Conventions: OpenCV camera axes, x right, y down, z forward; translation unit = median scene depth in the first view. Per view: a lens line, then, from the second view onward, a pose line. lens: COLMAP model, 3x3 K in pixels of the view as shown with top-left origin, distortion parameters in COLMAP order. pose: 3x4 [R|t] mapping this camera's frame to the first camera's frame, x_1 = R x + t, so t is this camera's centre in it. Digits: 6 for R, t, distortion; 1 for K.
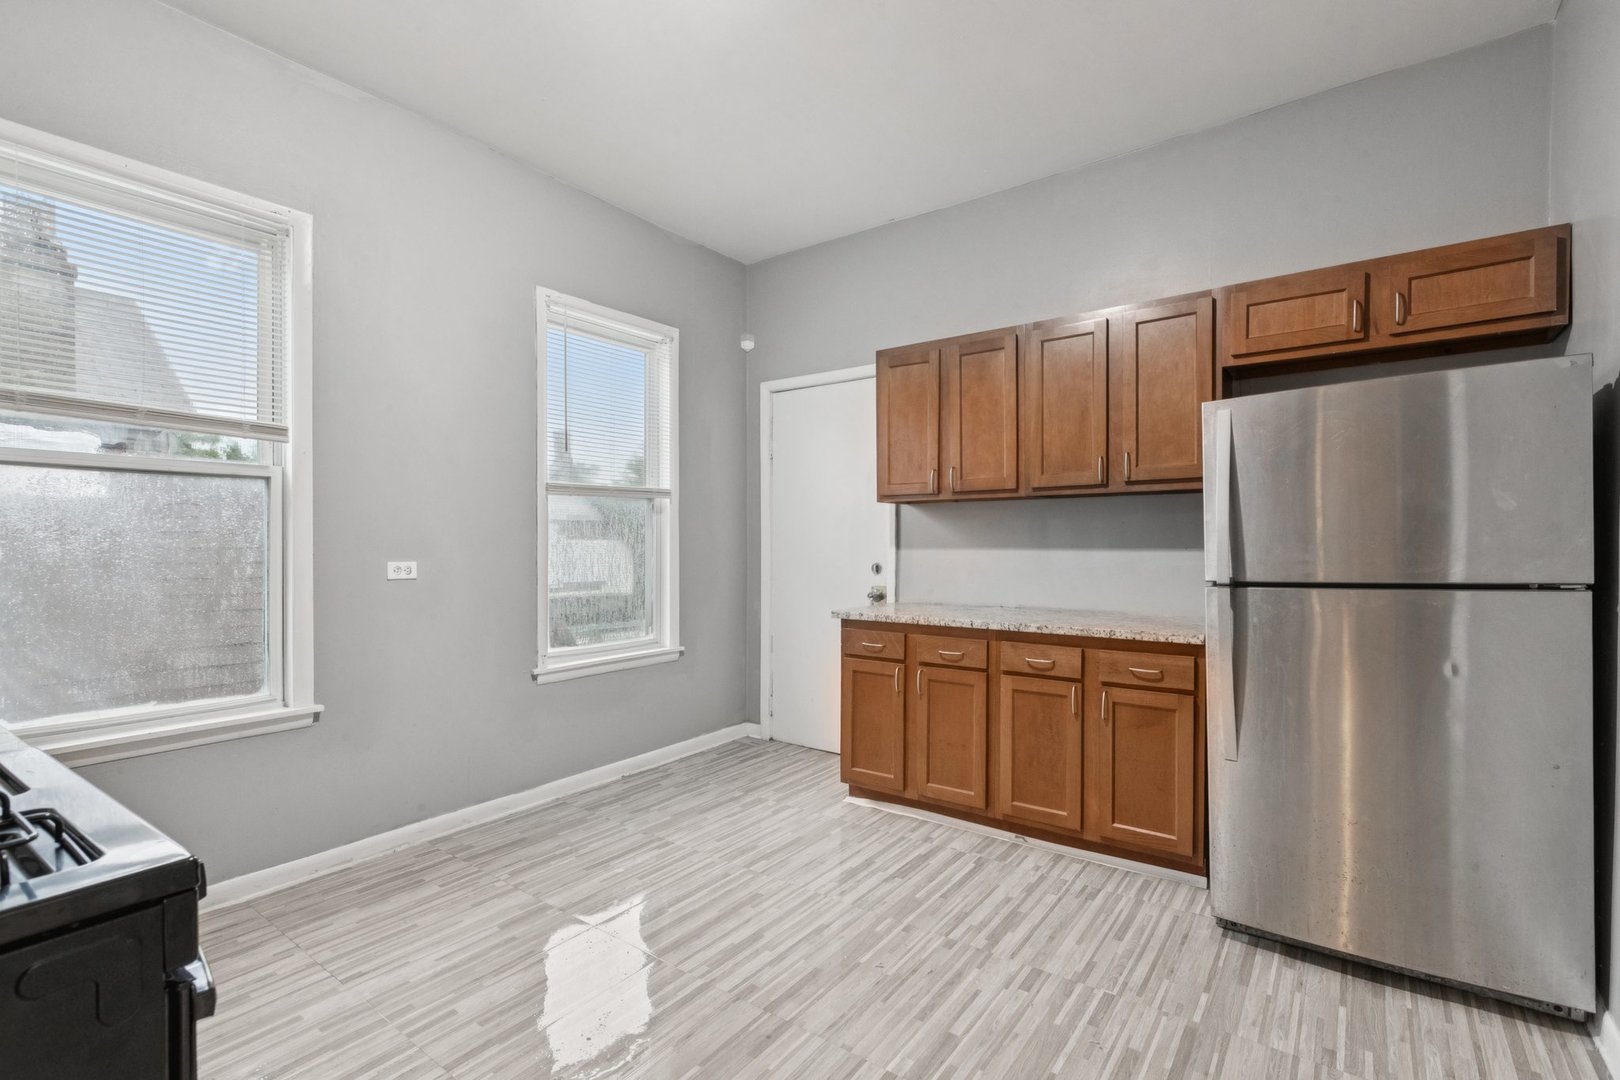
lens RADIAL K [[744.2, 0, 810.0], [0, 744.2, 541.5], [0, 0, 1]] dist [0.001663, -0.000127]
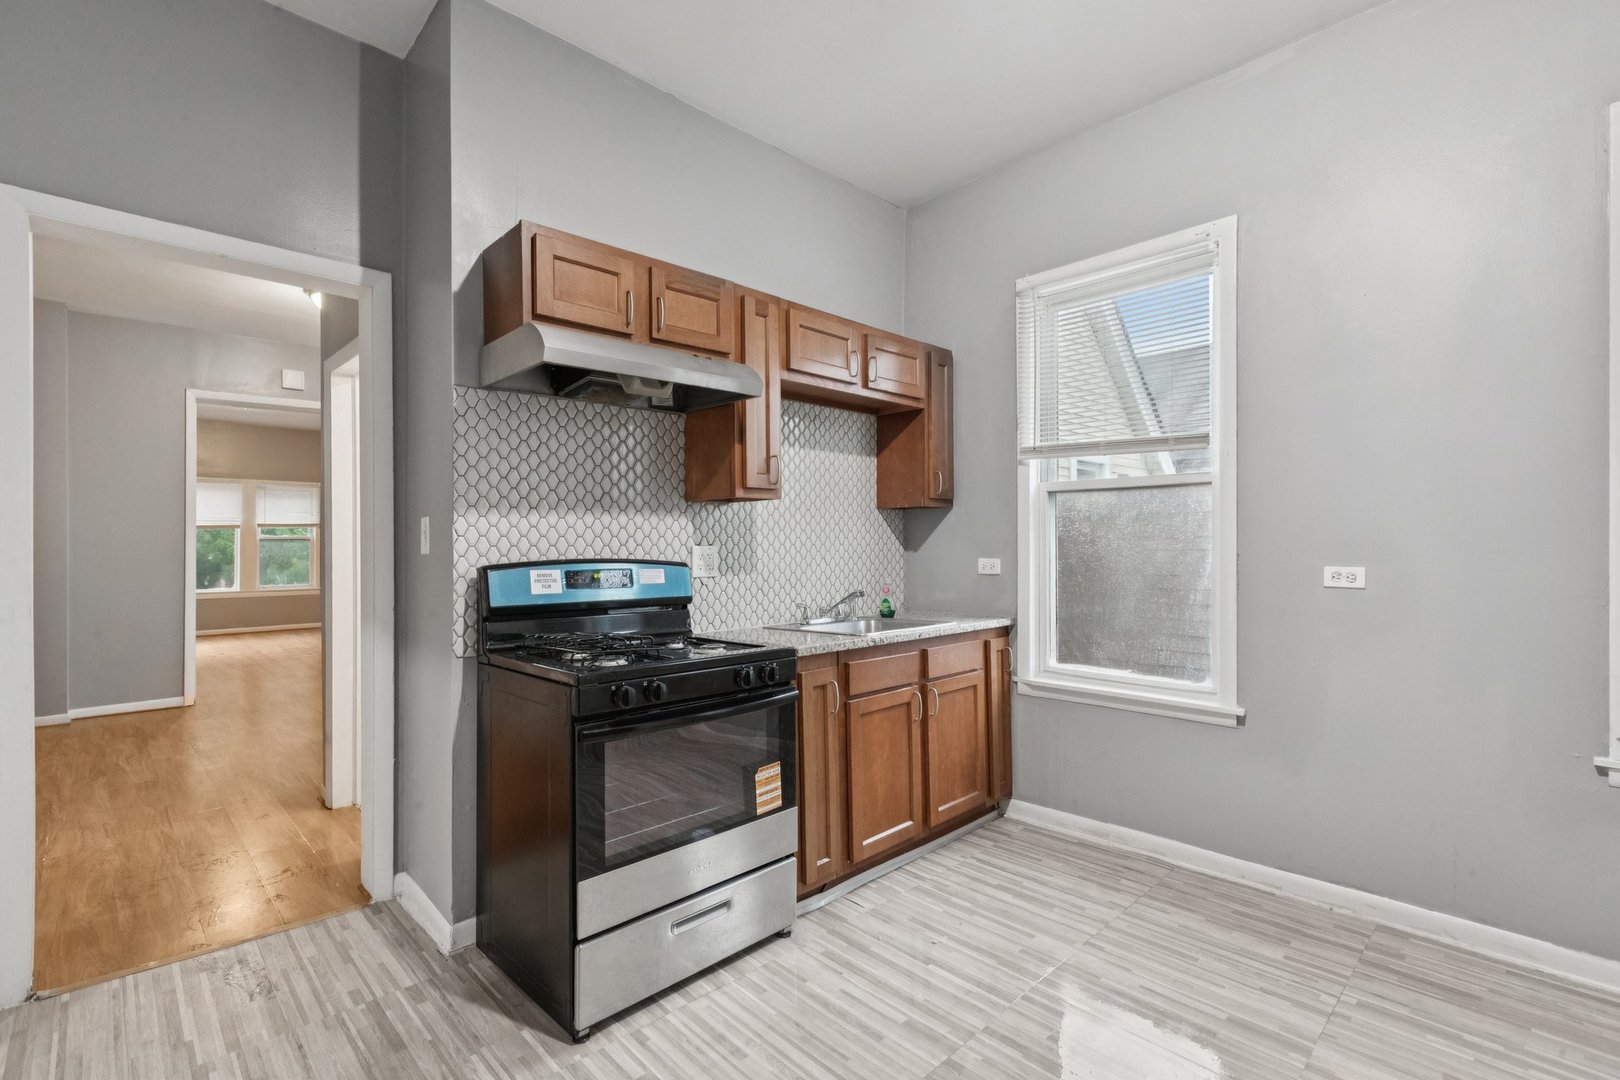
lens RADIAL K [[744.2, 0, 810.8], [0, 744.2, 540.4], [0, 0, 1]] dist [0.001663, -0.000127]
pose [[-0.171639, -0.004192, -0.985151, 0.408231], [0.003428, 0.999982, -0.004853, -0.000160], [0.985154, -0.004210, -0.171621, 0.609614]]
